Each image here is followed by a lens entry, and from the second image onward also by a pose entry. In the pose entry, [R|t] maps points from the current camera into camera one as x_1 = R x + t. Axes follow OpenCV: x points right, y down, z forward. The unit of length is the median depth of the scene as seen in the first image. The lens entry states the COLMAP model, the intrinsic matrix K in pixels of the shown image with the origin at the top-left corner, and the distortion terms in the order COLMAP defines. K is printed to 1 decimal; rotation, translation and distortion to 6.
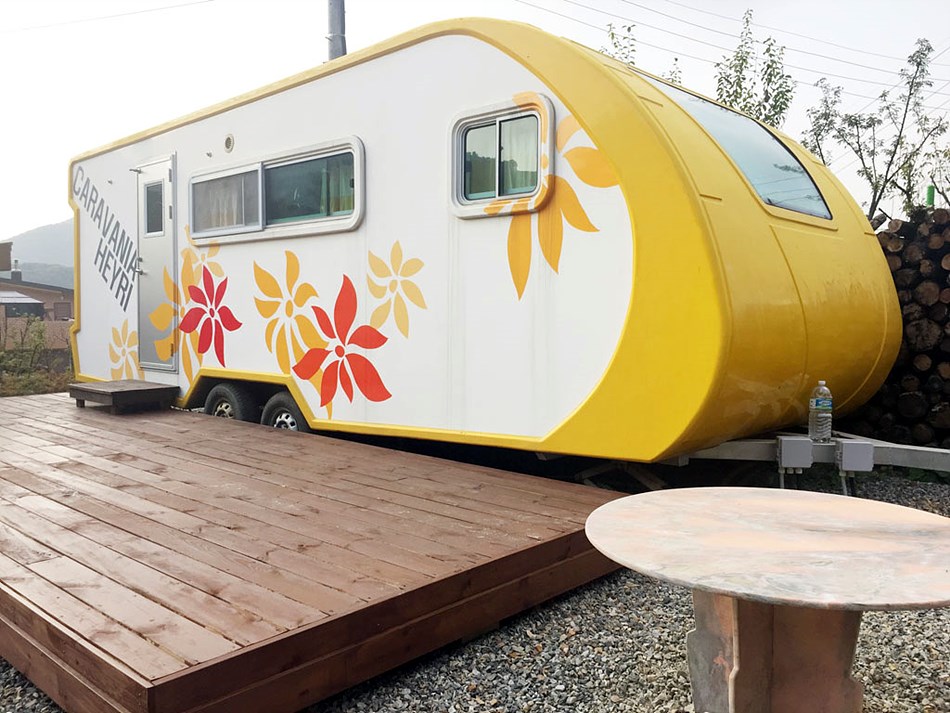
lens RADIAL K [[808.4, 0, 475.2], [0, 808.4, 354.6], [0, 0, 1]] dist [0.041642, -0.037697]
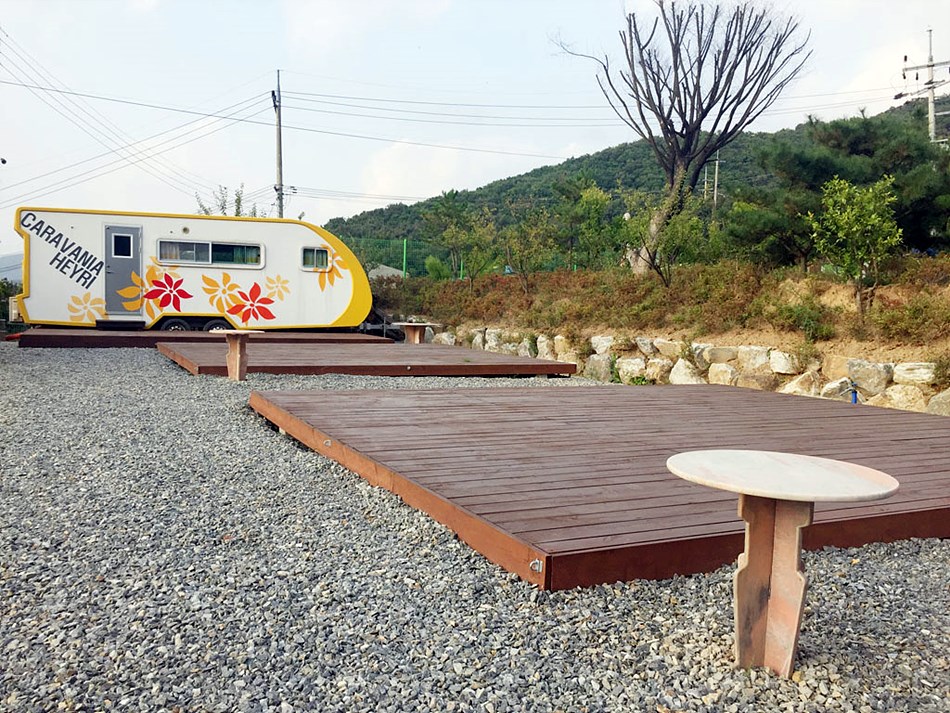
lens RADIAL K [[808.4, 0, 475.5], [0, 808.4, 356.4], [0, 0, 1]] dist [0.041642, -0.037697]
pose [[0.404788, -0.046709, 0.913217, -2.617865], [0.027722, 0.998862, 0.038801, 0.093548], [-0.913990, 0.009610, 0.405622, -1.083504]]
